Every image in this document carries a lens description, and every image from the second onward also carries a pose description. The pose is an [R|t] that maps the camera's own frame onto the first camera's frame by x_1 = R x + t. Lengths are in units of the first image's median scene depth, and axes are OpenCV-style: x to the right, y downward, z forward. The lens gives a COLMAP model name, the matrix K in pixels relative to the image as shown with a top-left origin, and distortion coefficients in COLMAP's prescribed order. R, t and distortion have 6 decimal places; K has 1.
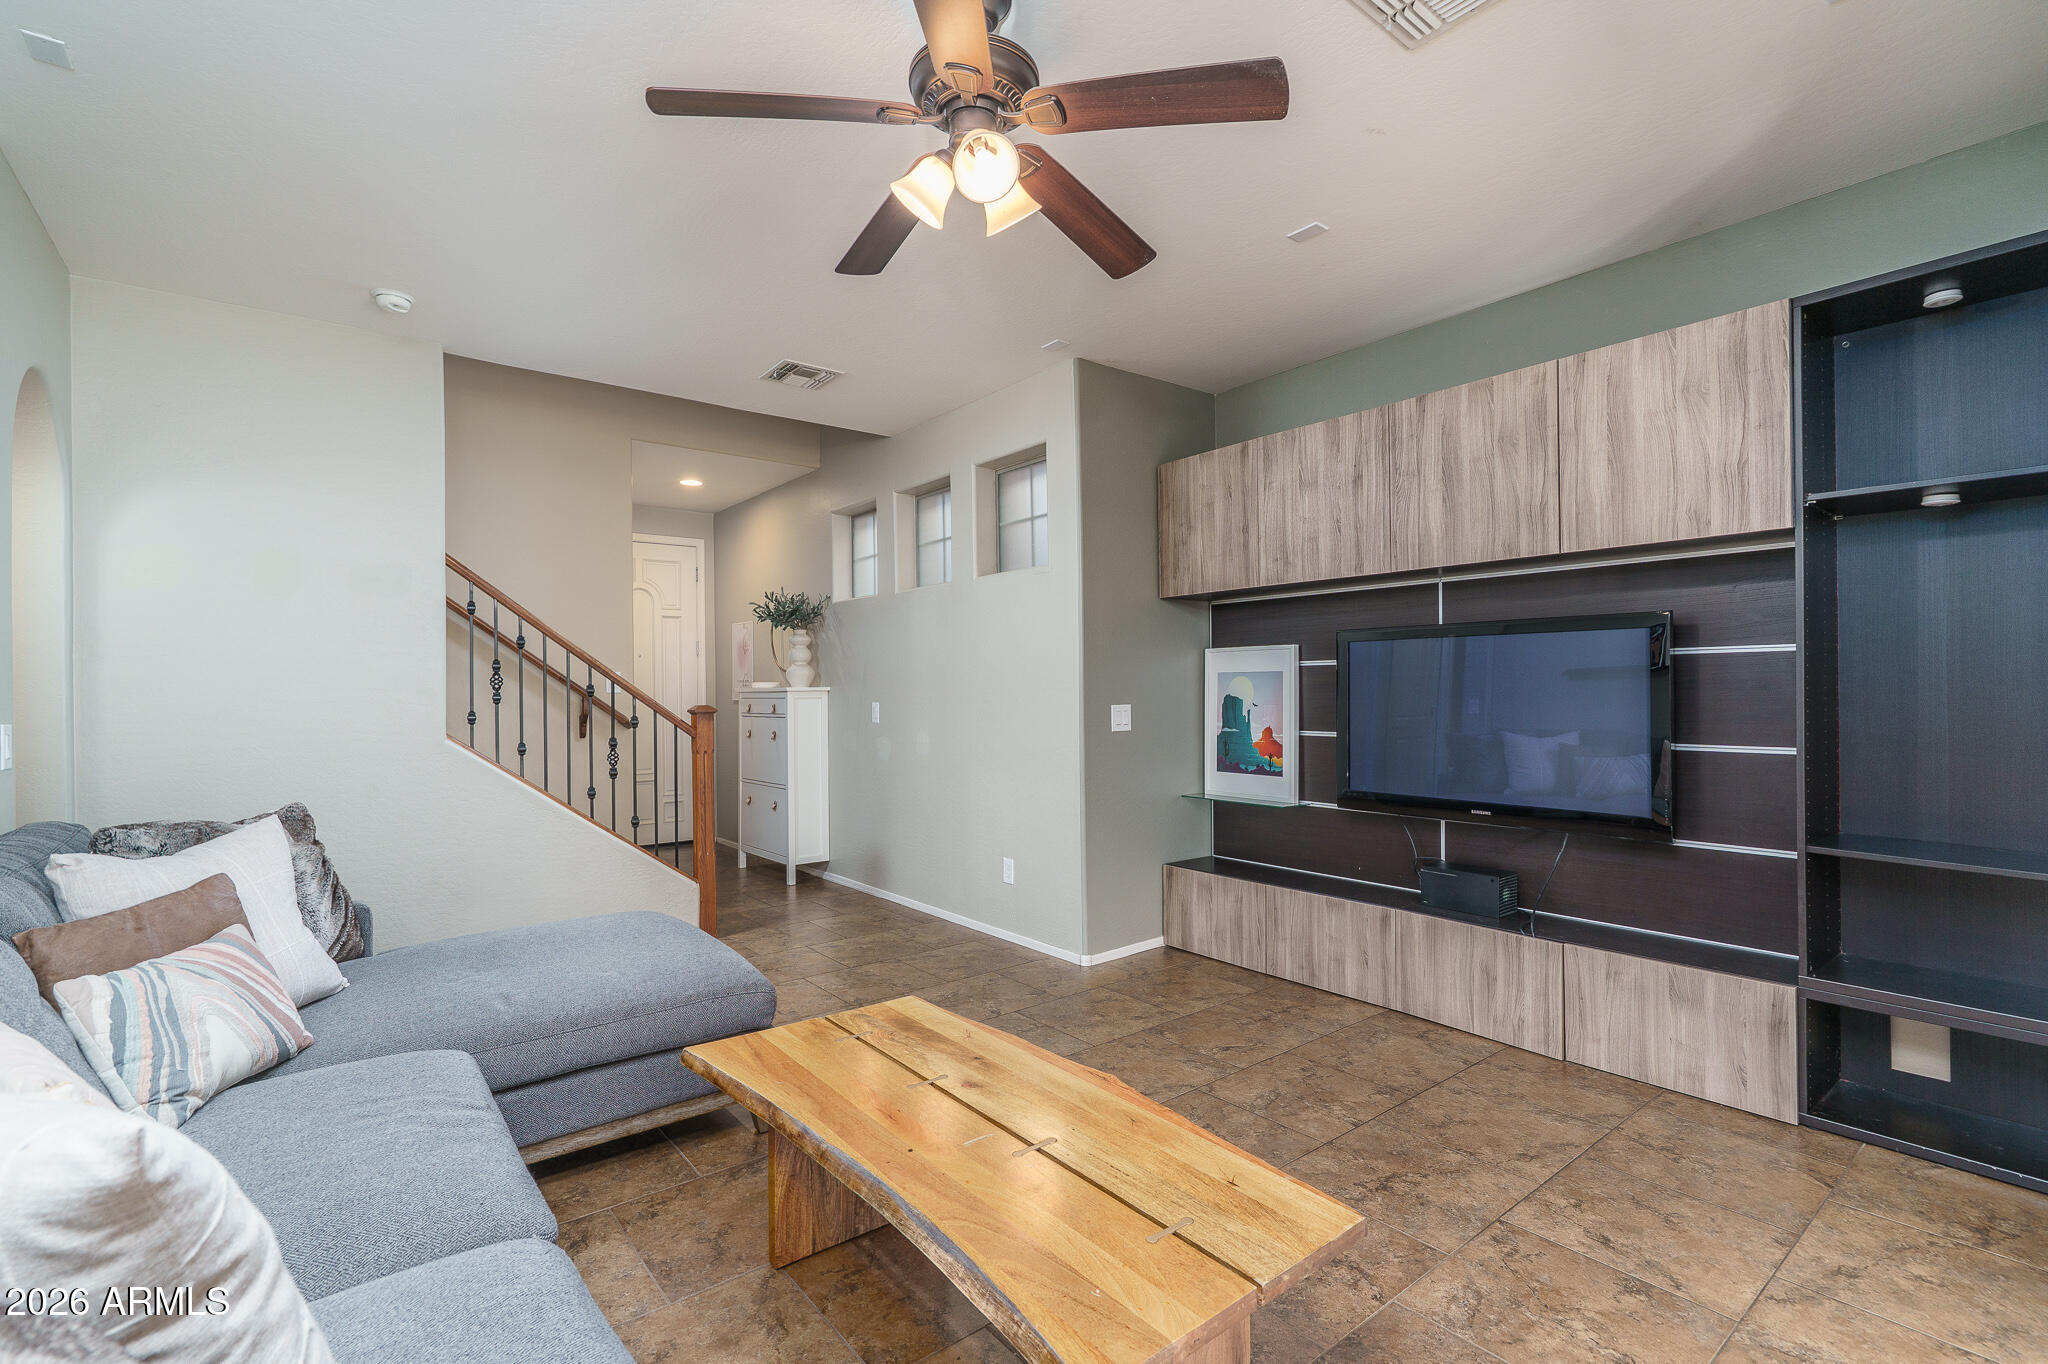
lens RADIAL K [[925.2, 0, 1017.9], [0, 925.2, 686.3], [0, 0, 1]] dist [-0.001320, 0.001611]
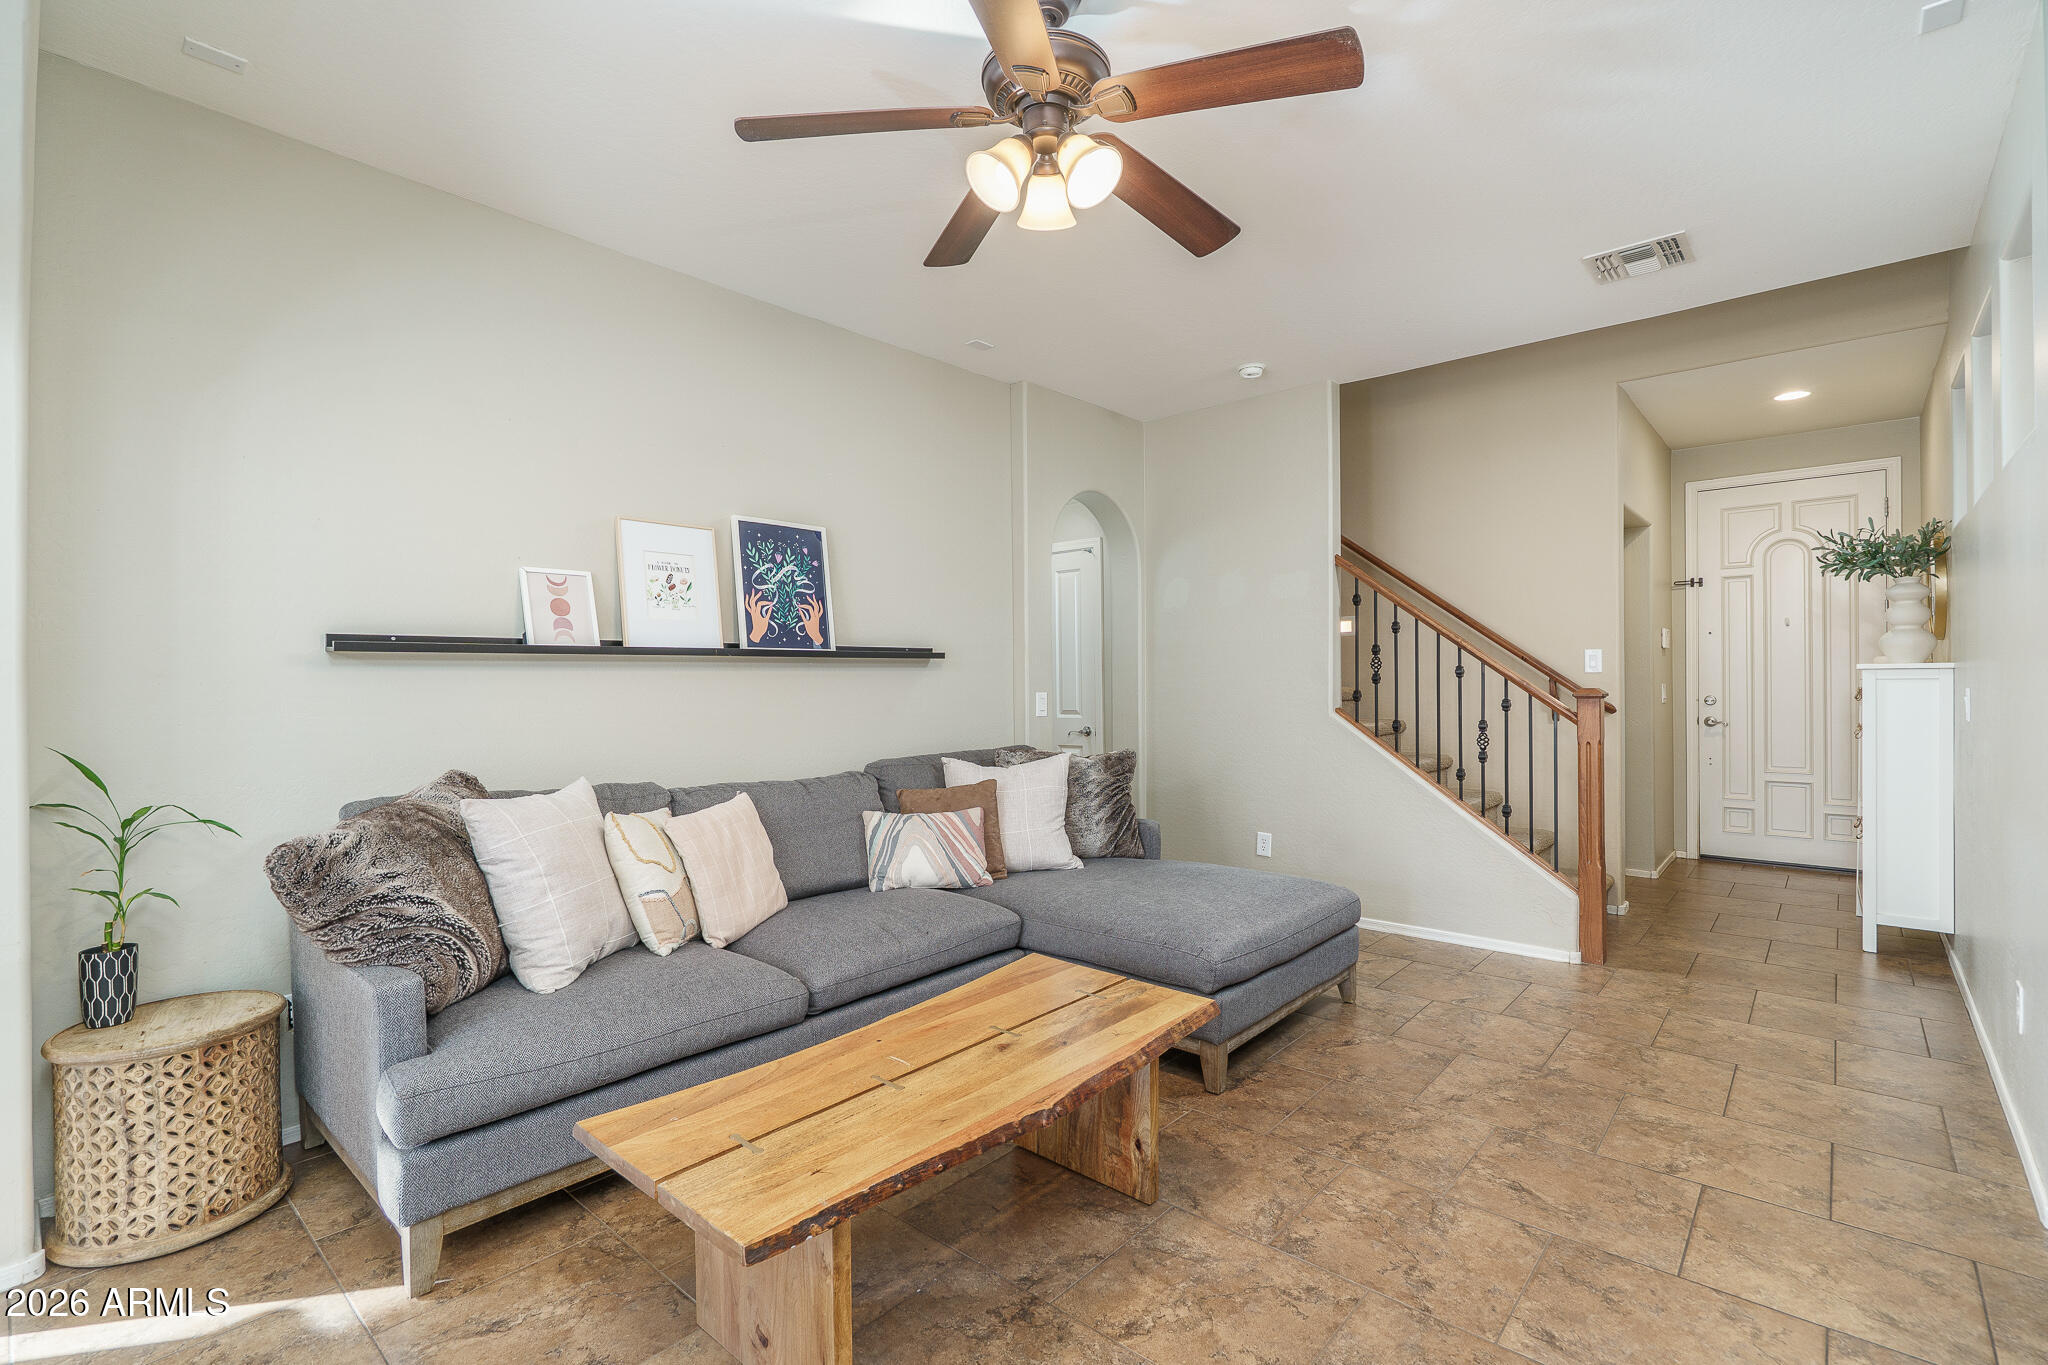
lens RADIAL K [[925.2, 0, 1019.2], [0, 925.2, 682.4], [0, 0, 1]] dist [-0.001320, 0.001611]
pose [[0.186323, 0.012202, -0.982413, 0.462083], [0.010966, 0.999835, 0.014498, -0.003523], [0.982427, -0.013474, 0.186159, 0.379657]]
